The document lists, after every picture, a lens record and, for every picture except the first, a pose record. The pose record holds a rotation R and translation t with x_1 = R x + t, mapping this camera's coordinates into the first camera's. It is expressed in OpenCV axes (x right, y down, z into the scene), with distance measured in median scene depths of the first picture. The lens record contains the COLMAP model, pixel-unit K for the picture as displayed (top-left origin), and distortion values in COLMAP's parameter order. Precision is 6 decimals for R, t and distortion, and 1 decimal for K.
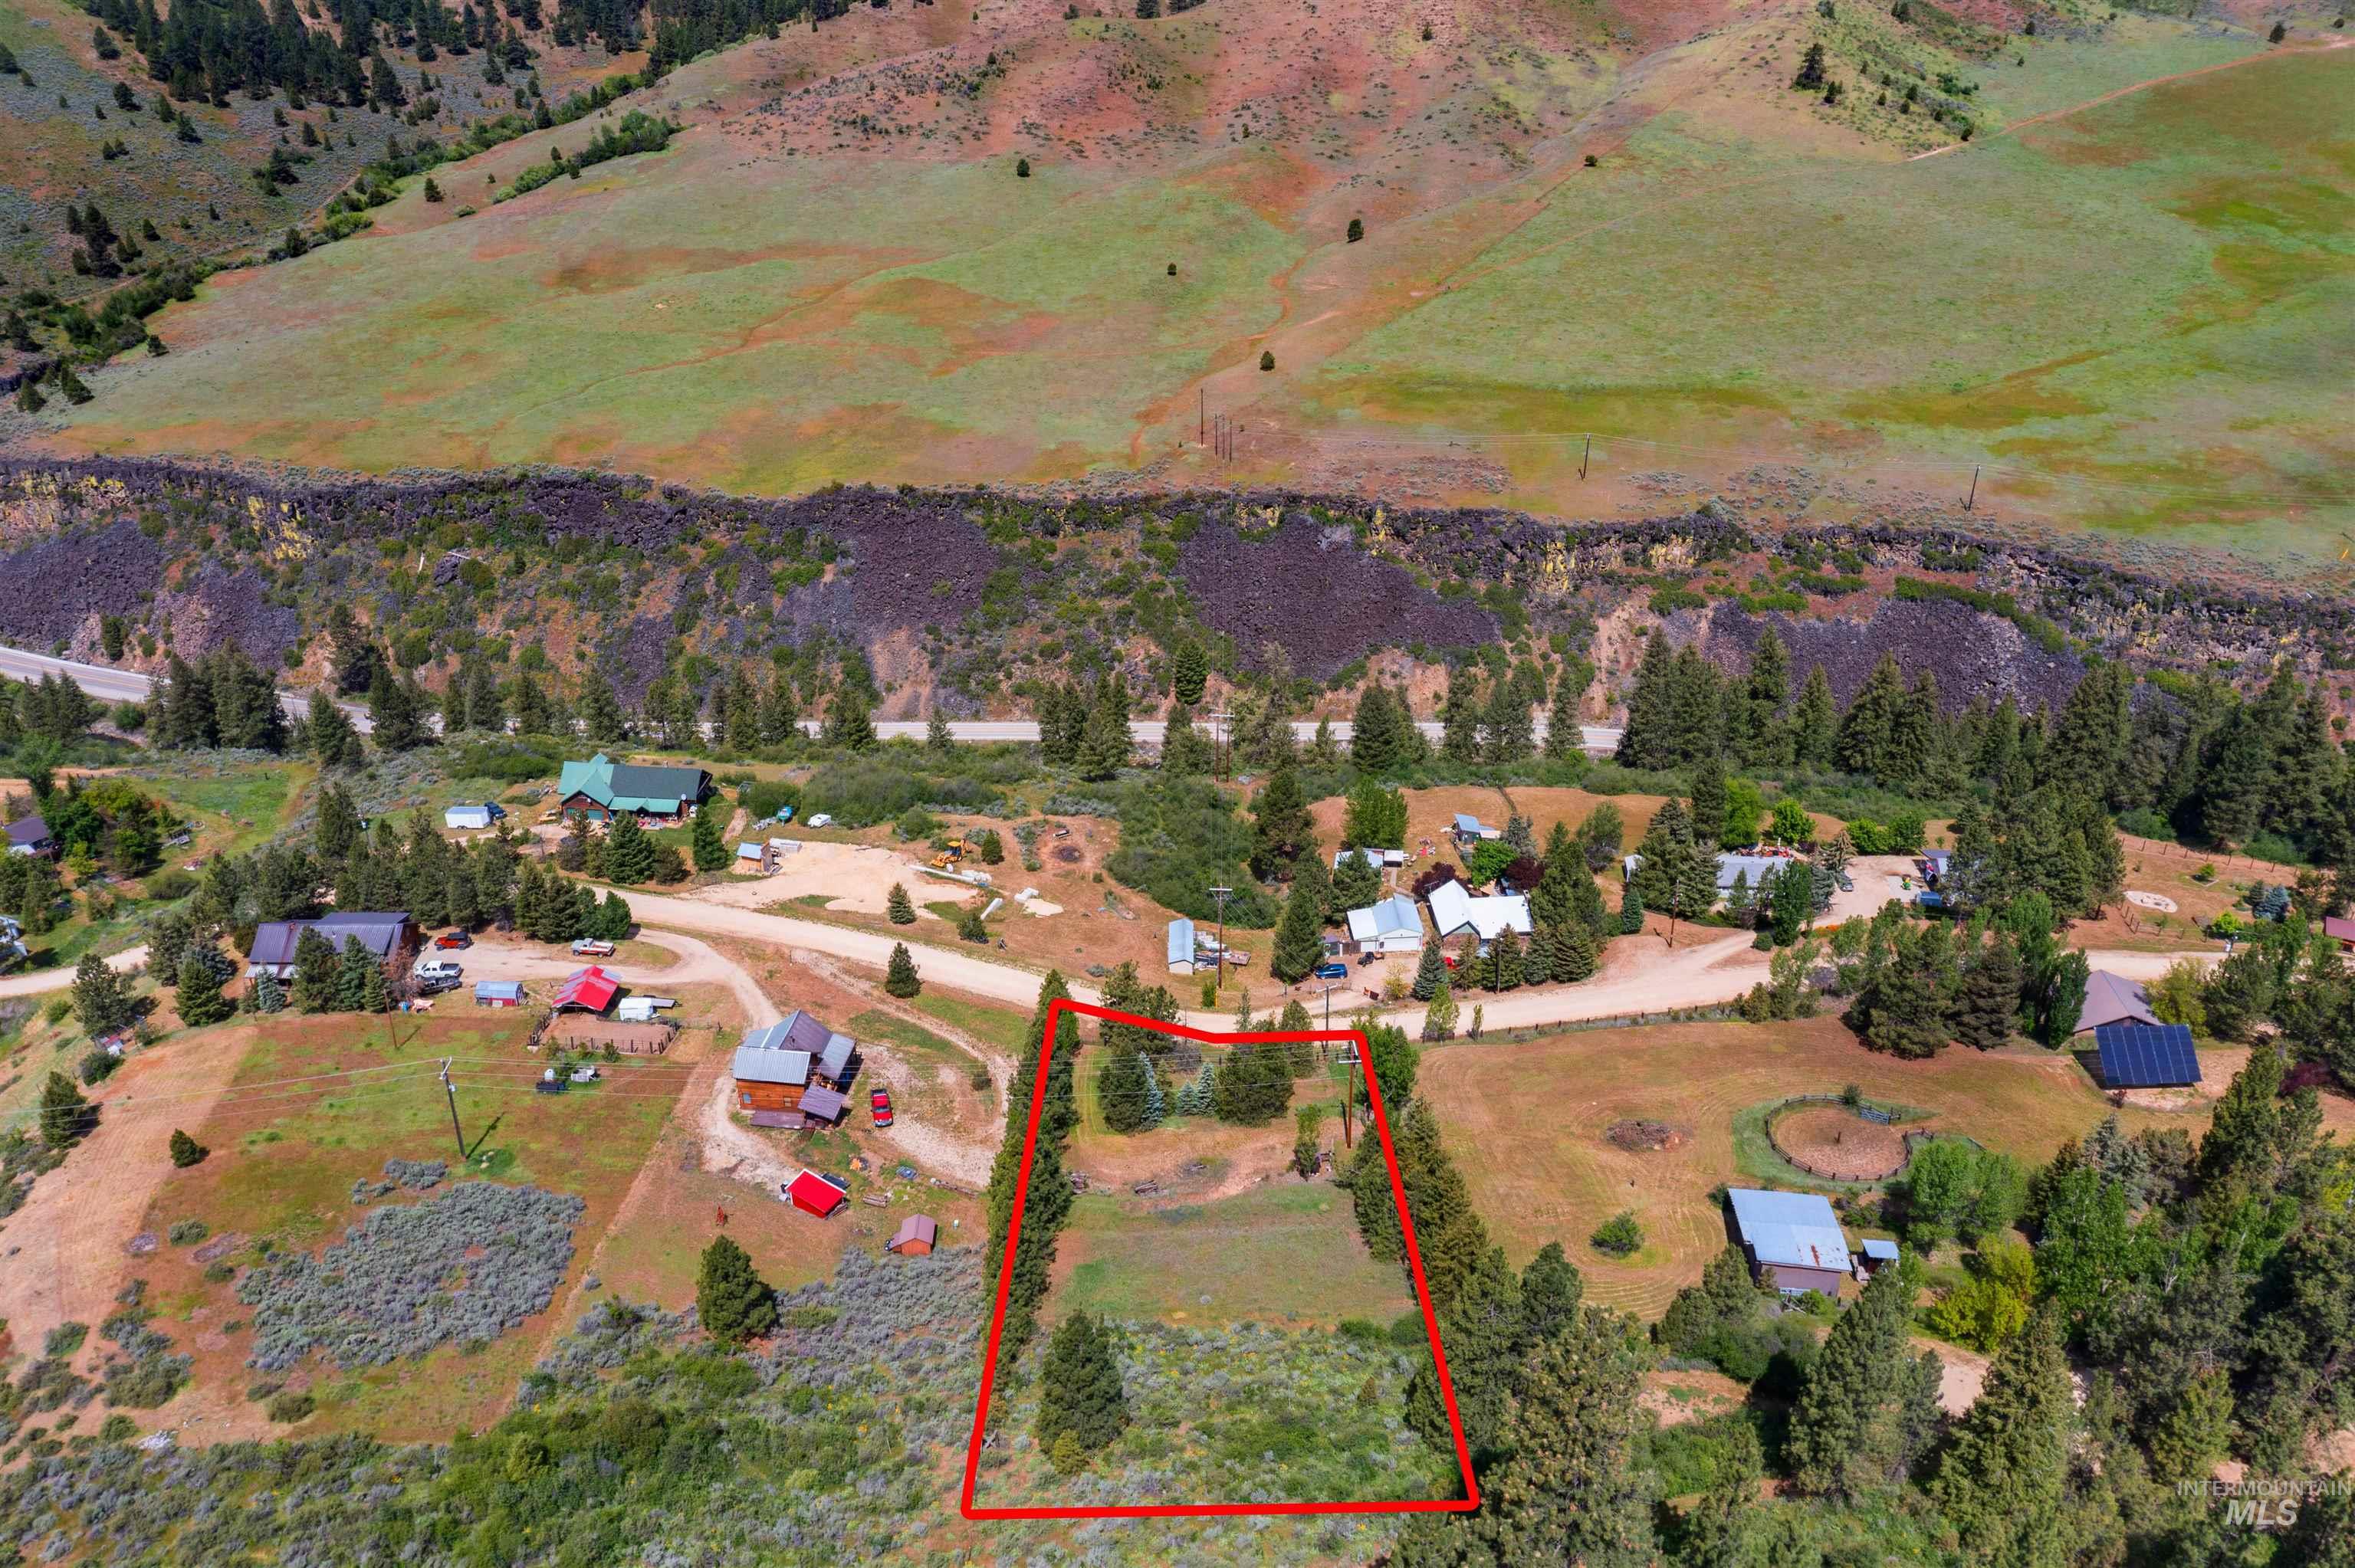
lens RADIAL K [[1926.7, 0, 1177.8], [0, 1926.7, 809.9], [0, 0, 1]] dist [-0.018605, 0.006935]
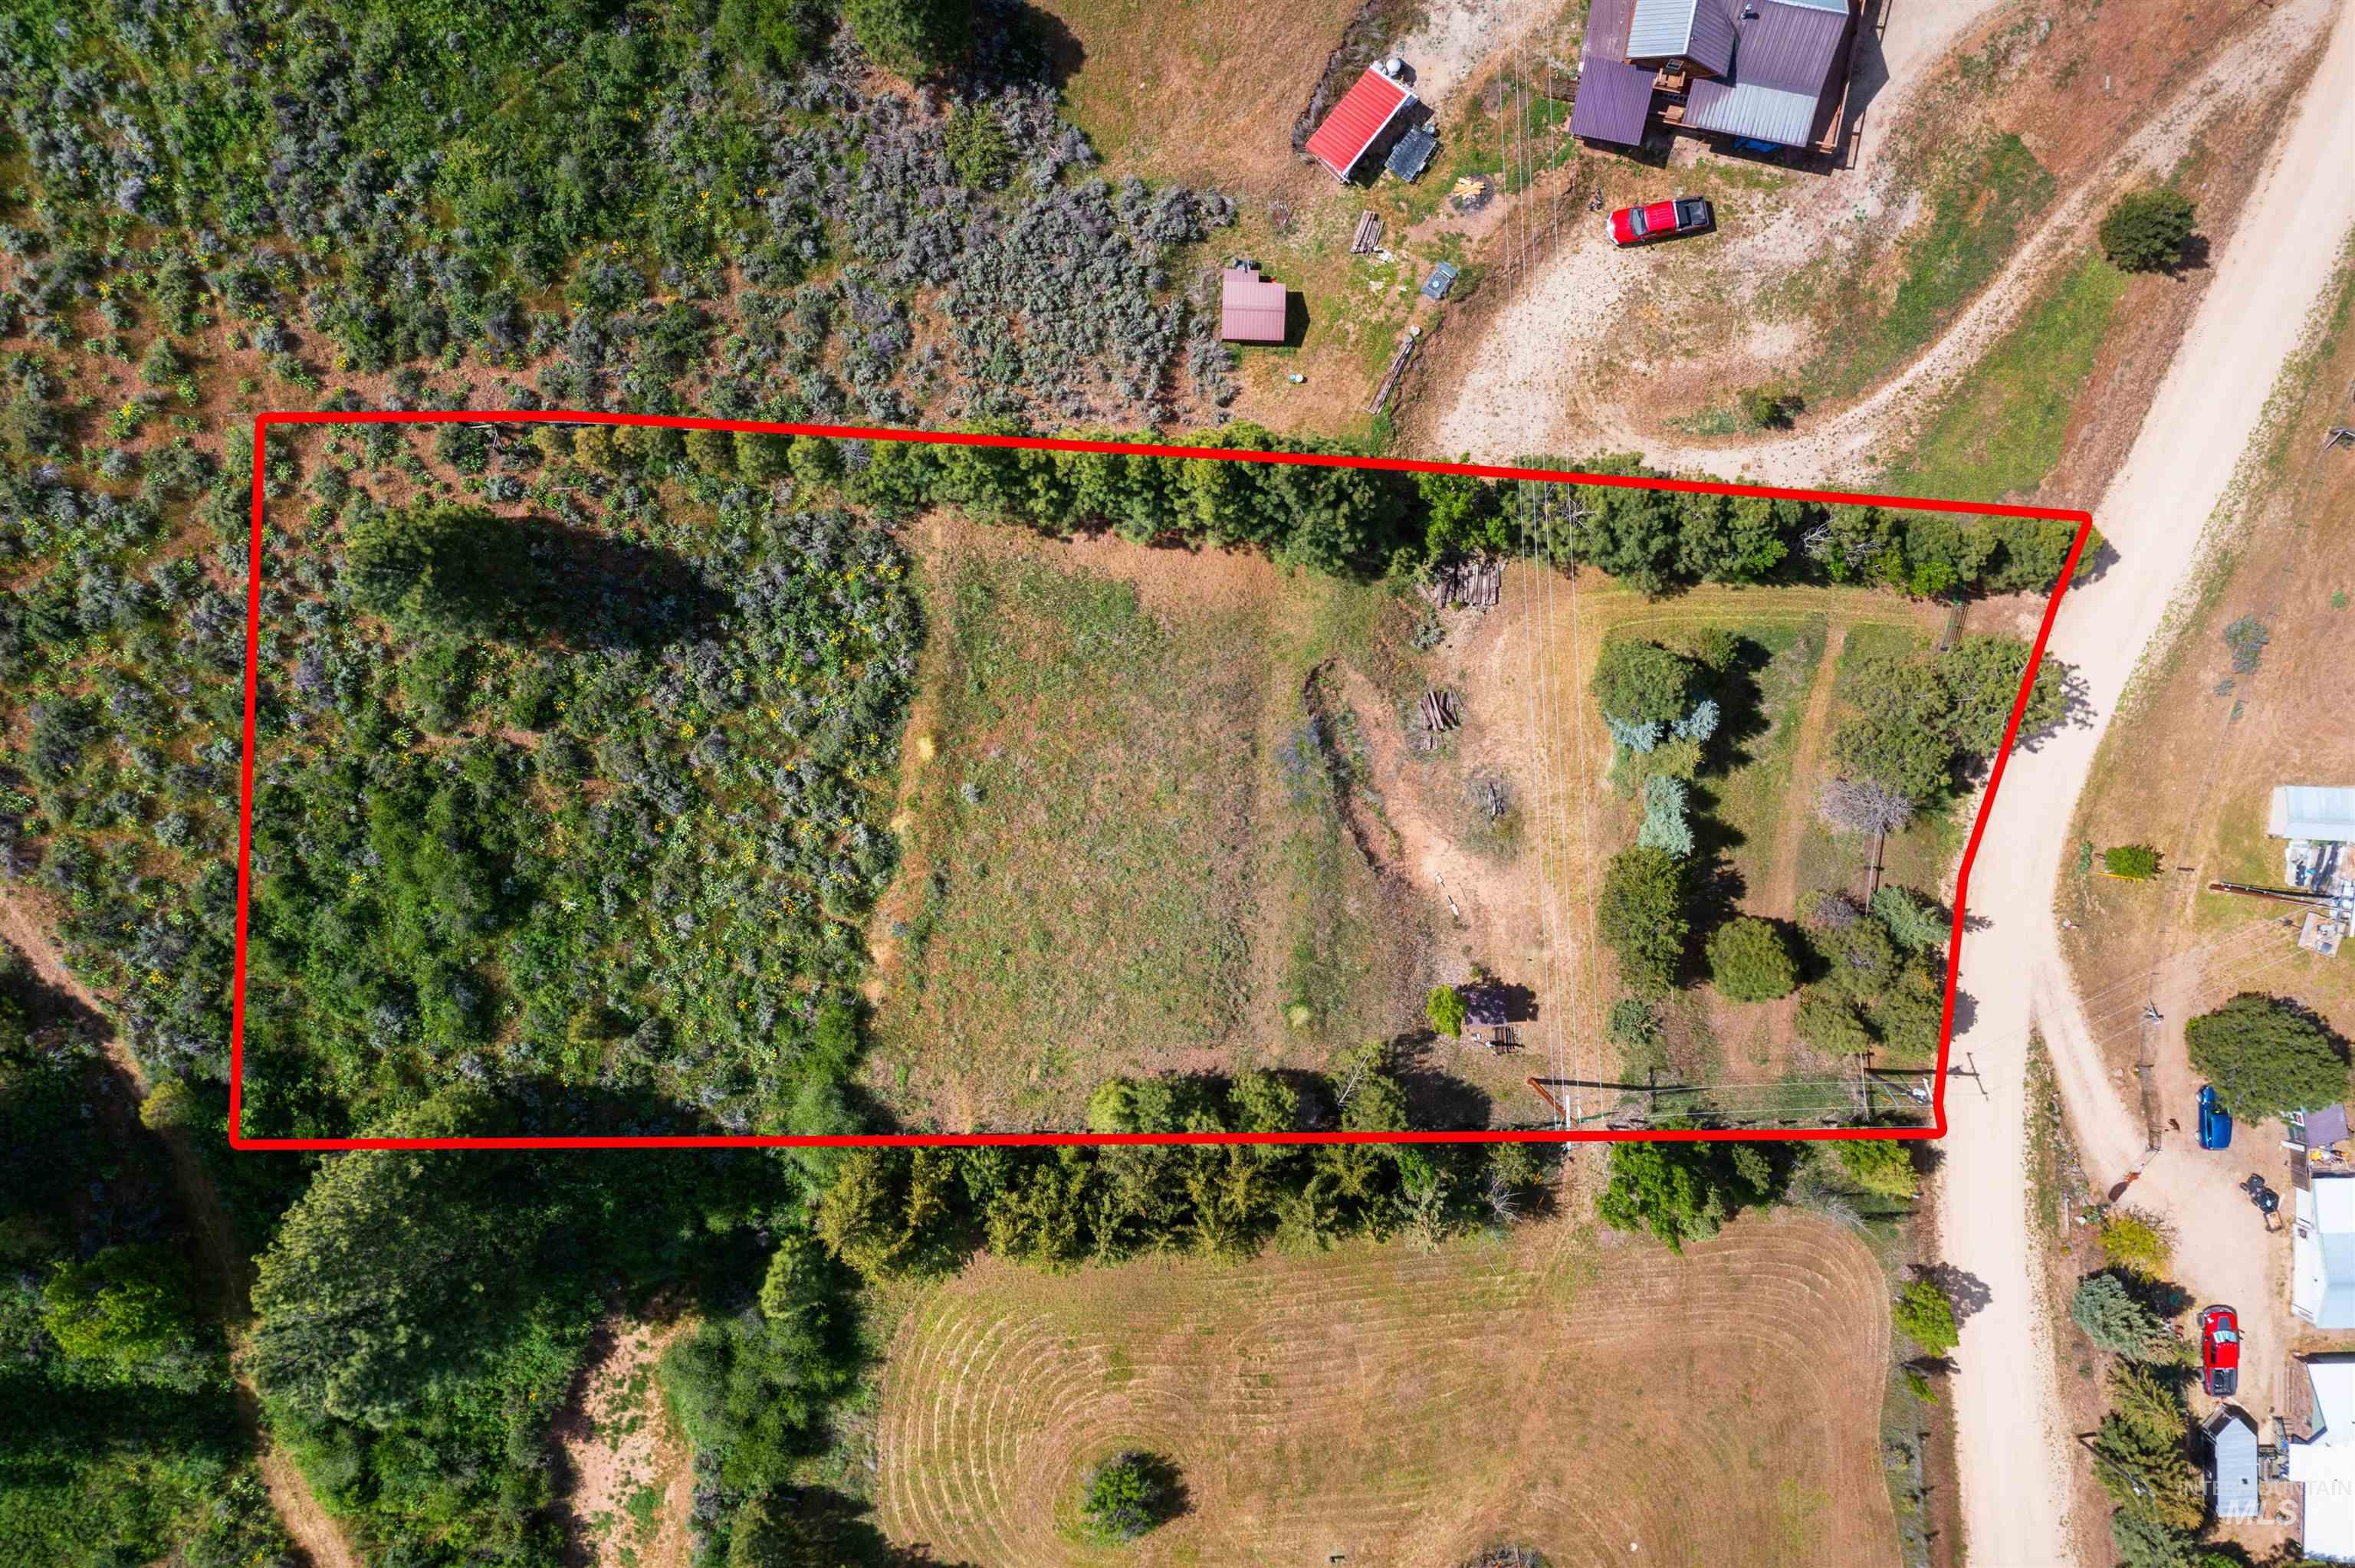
lens RADIAL K [[1942.1, 0, 1177.5], [0, 1942.1, 784.0], [0, 0, 1]] dist [-0.028571, 0.014073]
pose [[-0.043347, 0.998975, 0.013059, 0.000253], [-0.480520, -0.032307, 0.876388, -0.122126], [0.875912, 0.031714, 0.481428, 0.300741]]
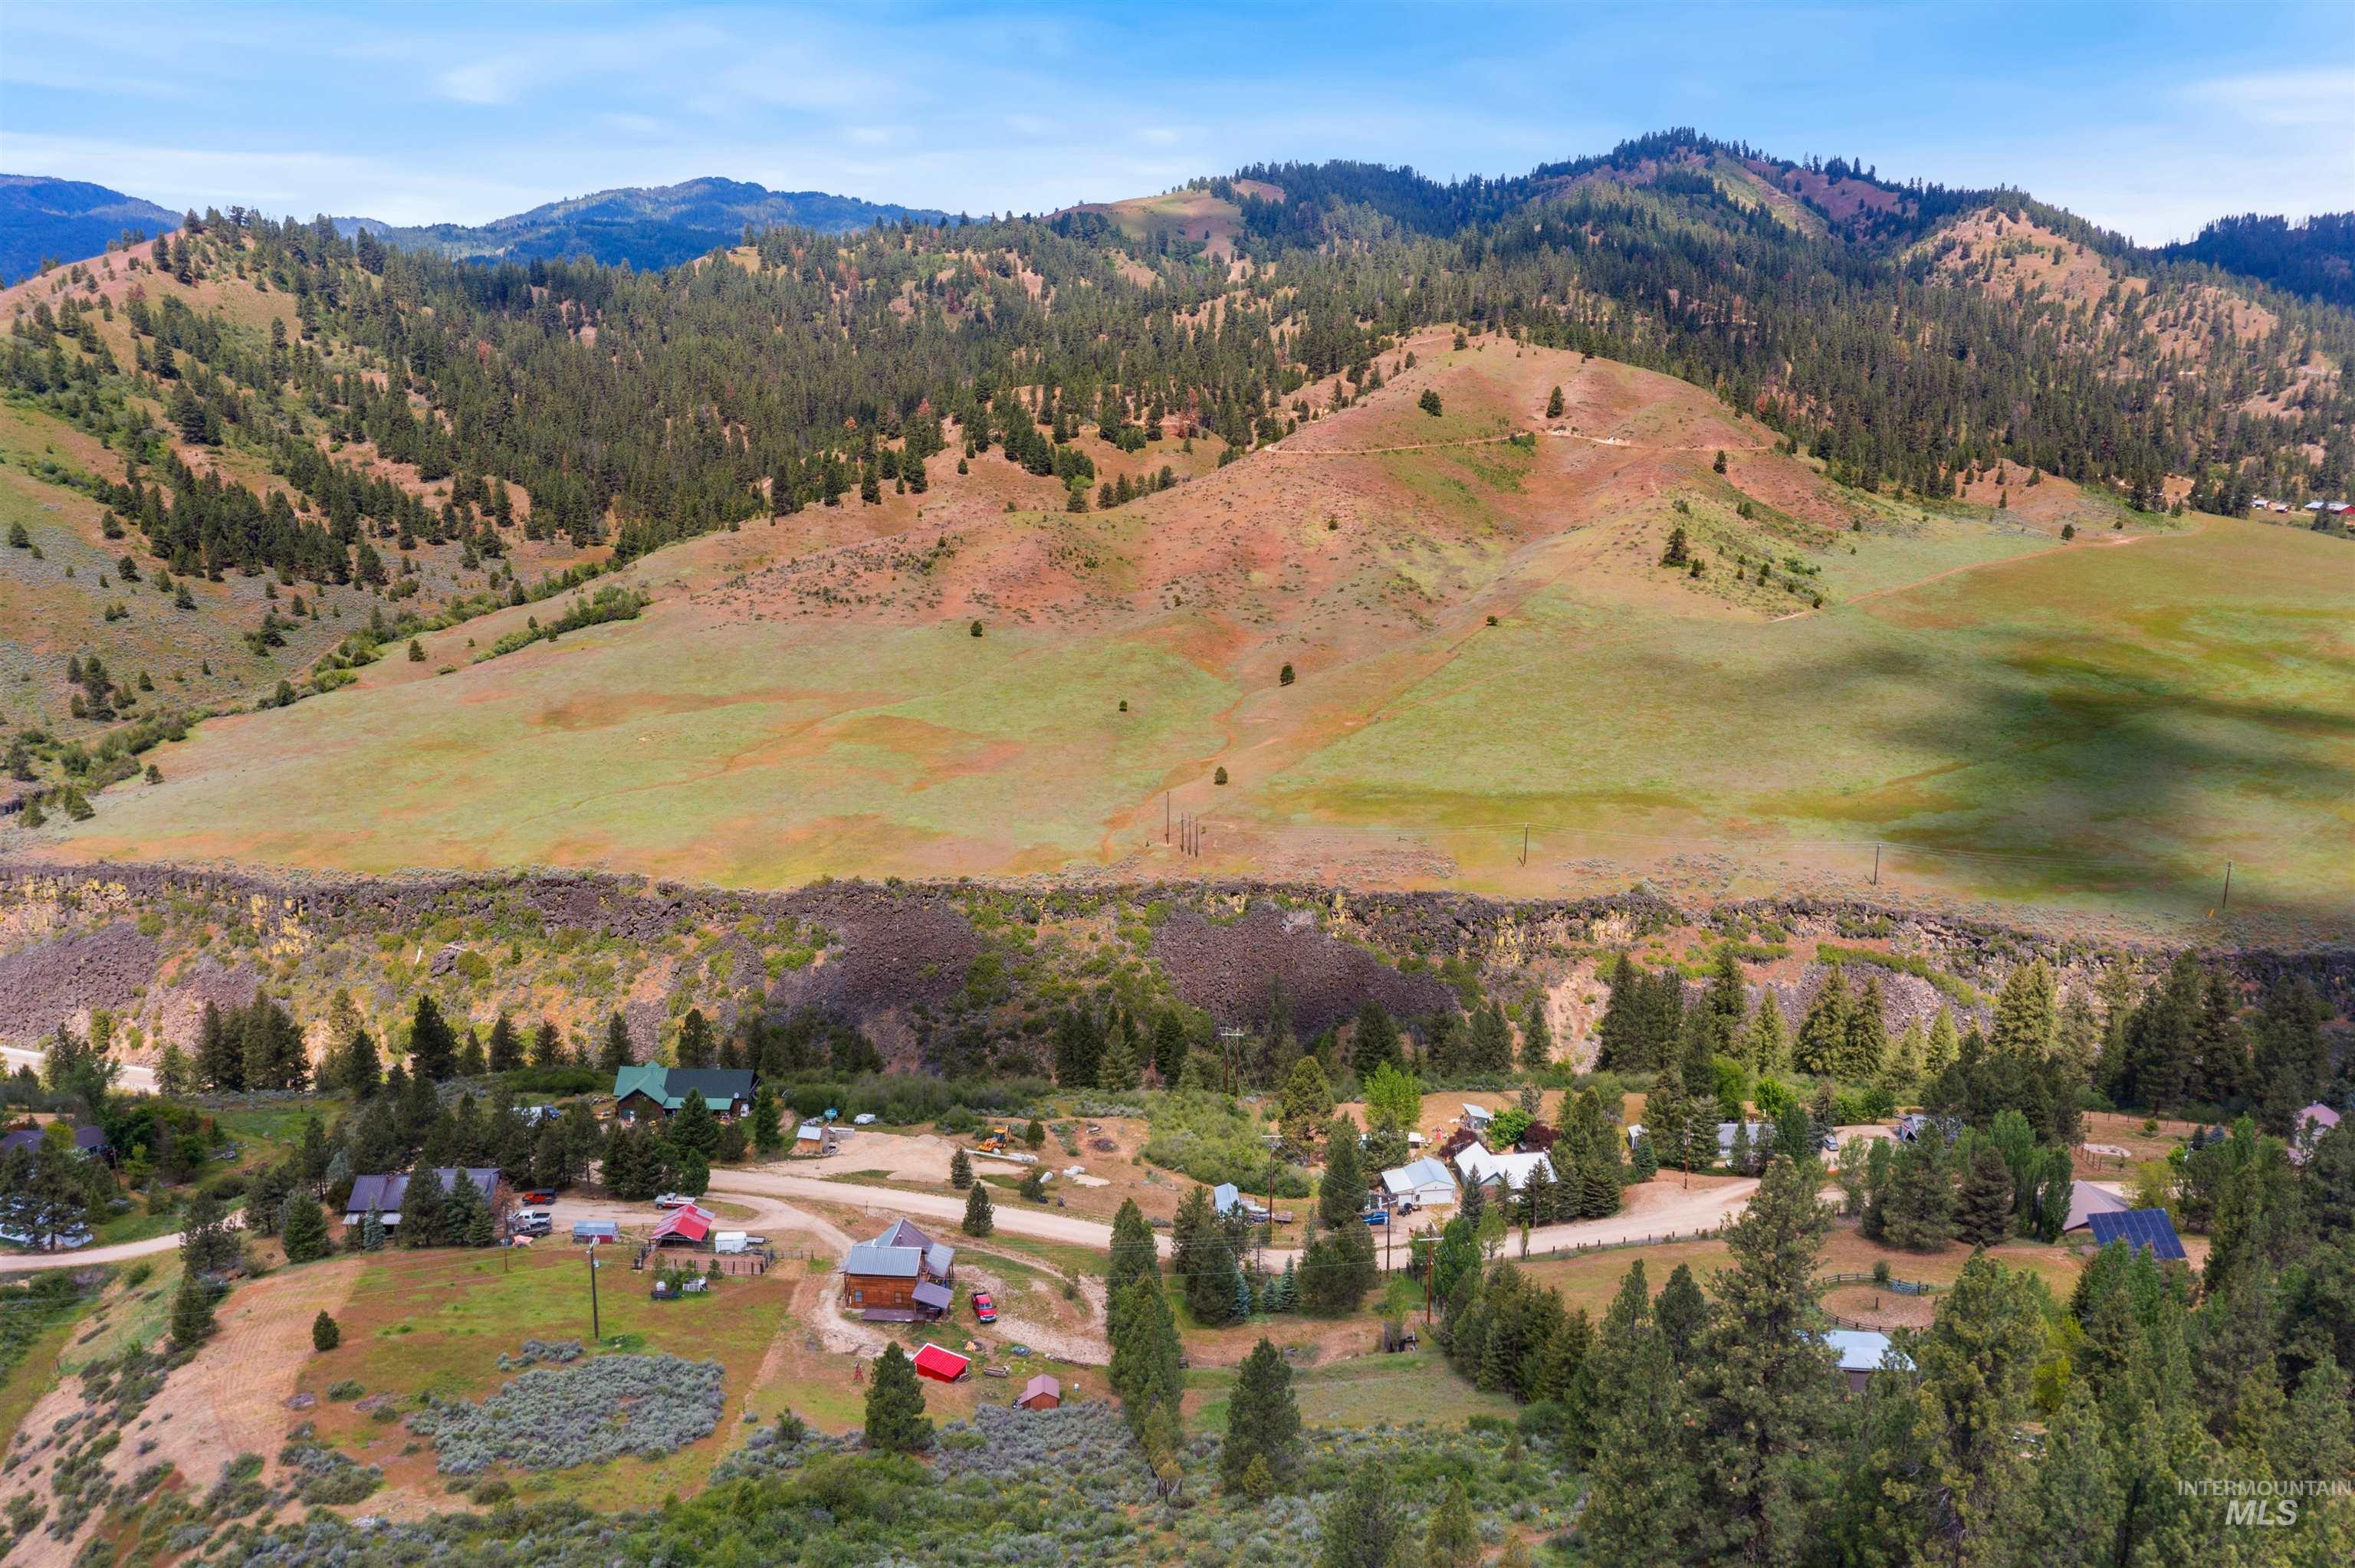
lens RADIAL K [[1942.1, 0, 1177.5], [0, 1942.1, 784.0], [0, 0, 1]] dist [-0.028571, 0.014073]
pose [[0.997771, -0.005152, 0.066530, -0.055959], [0.023717, 0.959298, -0.281399, 0.086138], [-0.062373, 0.282350, 0.957282, -0.047495]]
